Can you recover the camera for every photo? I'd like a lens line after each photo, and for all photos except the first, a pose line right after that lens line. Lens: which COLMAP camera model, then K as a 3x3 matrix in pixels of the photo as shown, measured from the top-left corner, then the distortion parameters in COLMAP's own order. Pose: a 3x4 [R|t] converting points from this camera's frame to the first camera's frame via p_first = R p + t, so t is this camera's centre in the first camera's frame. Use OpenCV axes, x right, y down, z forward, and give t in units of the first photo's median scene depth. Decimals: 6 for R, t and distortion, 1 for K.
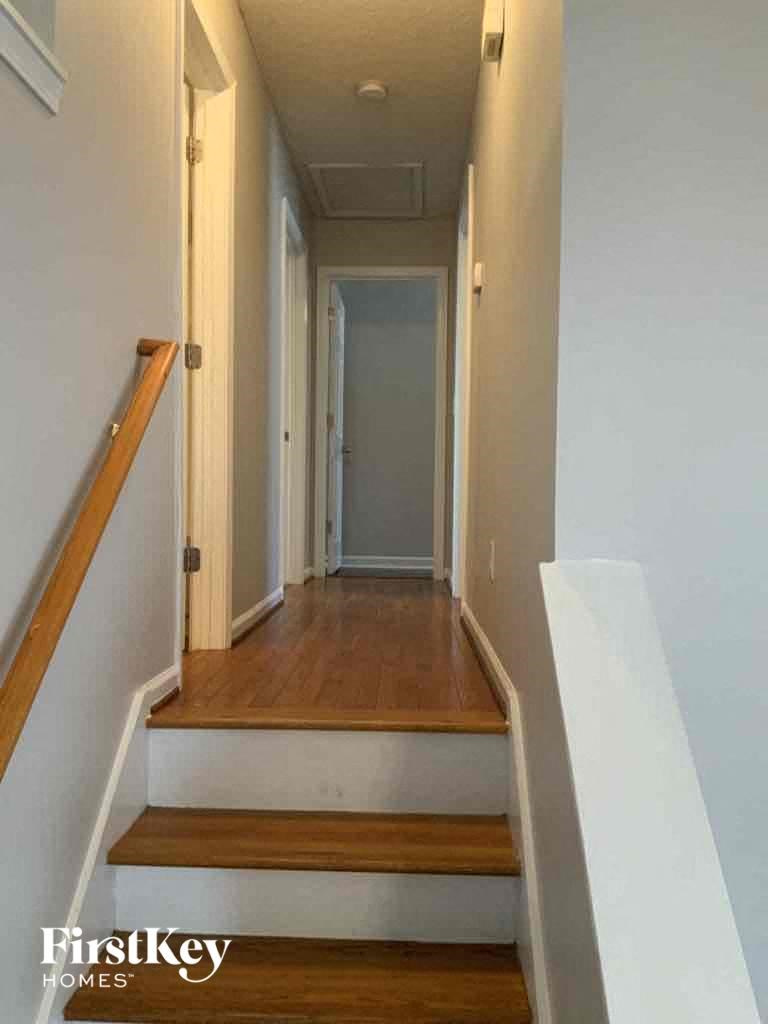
lens RADIAL K [[835.7, 0, 384.0], [0, 835.7, 512.0], [0, 0, 1]] dist [0.062555, -0.001858]
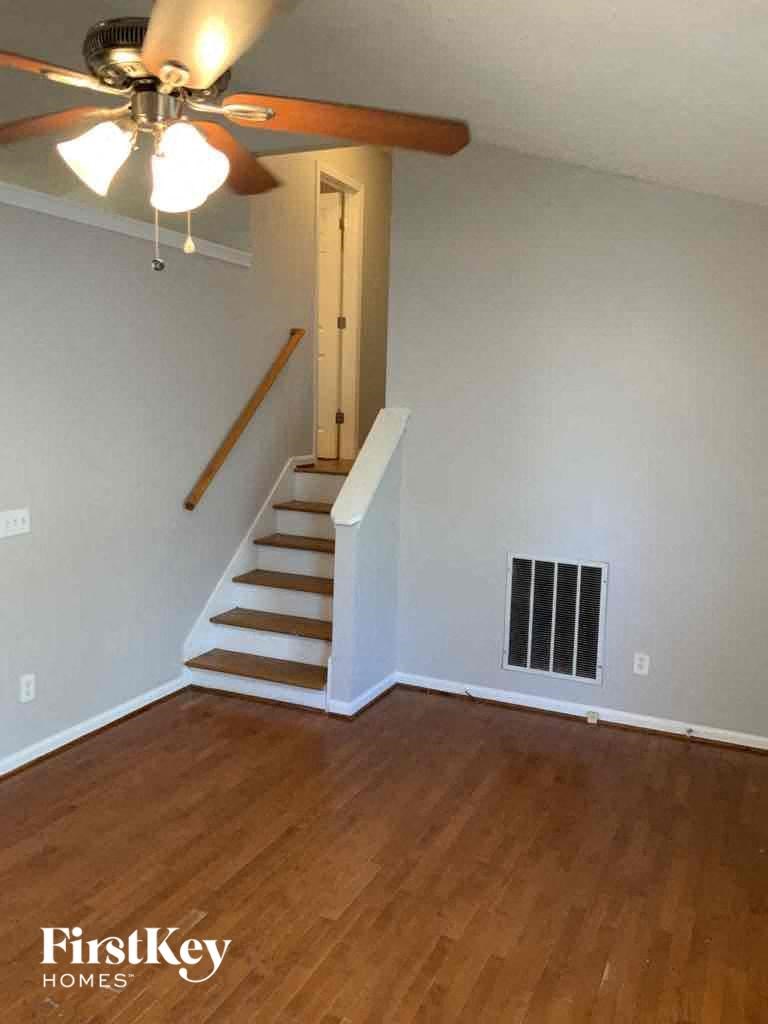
lens RADIAL K [[835.7, 0, 384.0], [0, 835.7, 512.0], [0, 0, 1]] dist [0.062555, -0.001858]
pose [[0.919361, 0.053156, -0.389807, 0.750314], [-0.007981, 0.993146, 0.116607, 0.045047], [0.393333, -0.104093, 0.913484, -0.991325]]
